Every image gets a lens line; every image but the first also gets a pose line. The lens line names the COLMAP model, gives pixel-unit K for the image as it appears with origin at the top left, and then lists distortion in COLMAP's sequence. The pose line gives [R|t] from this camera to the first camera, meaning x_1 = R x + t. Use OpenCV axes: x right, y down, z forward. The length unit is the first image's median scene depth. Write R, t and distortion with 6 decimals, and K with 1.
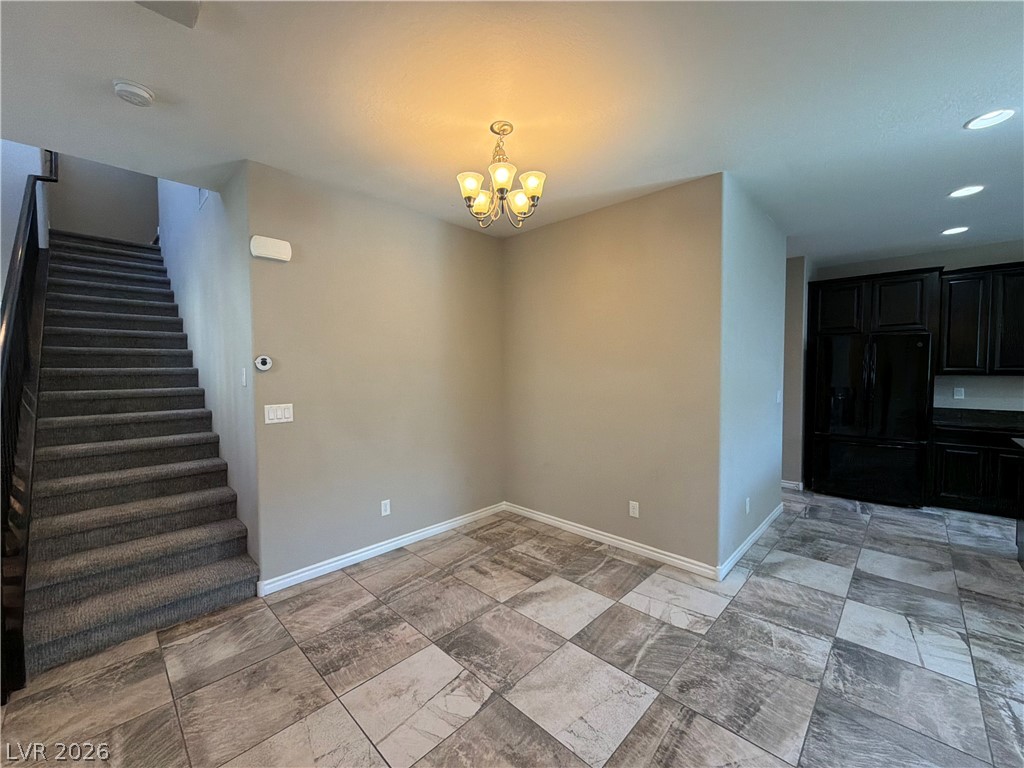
lens RADIAL K [[409.6, 0, 512.7], [0, 409.6, 386.7], [0, 0, 1]] dist [0.002099, 0.000213]
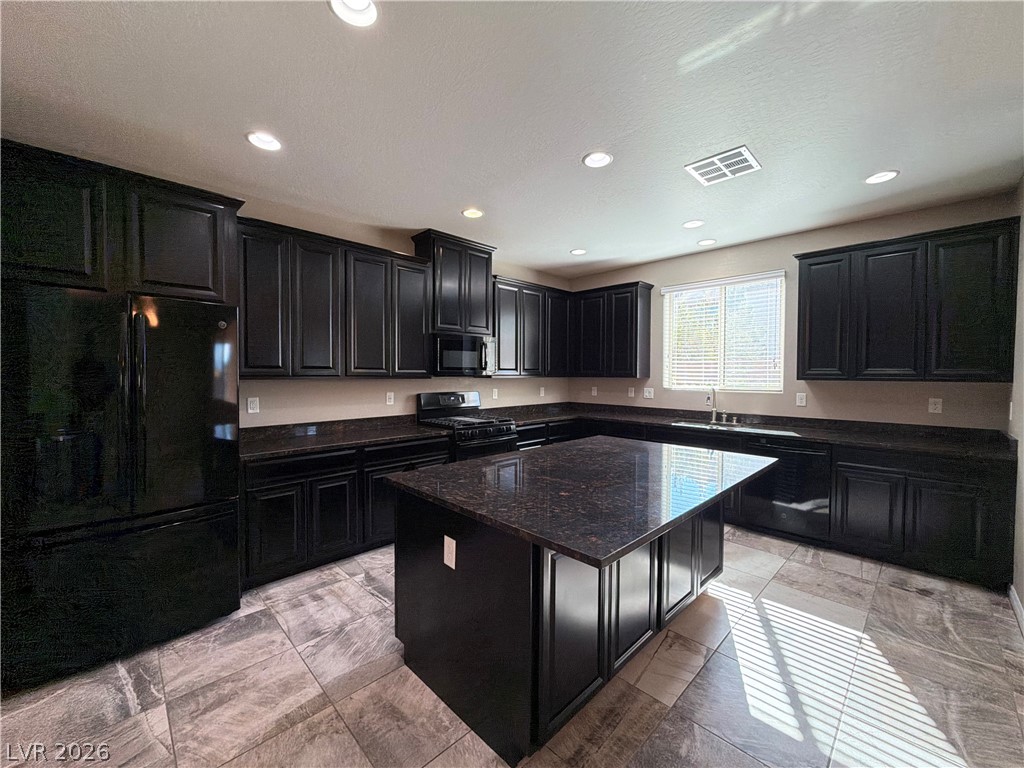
lens RADIAL K [[409.6, 0, 512.8], [0, 409.6, 383.1], [0, 0, 1]] dist [0.002099, 0.000213]
pose [[0.021568, -0.020507, 0.999557, 0.458959], [0.036618, 0.999135, 0.019708, -0.020898], [-0.999097, 0.036176, 0.022300, 0.618936]]
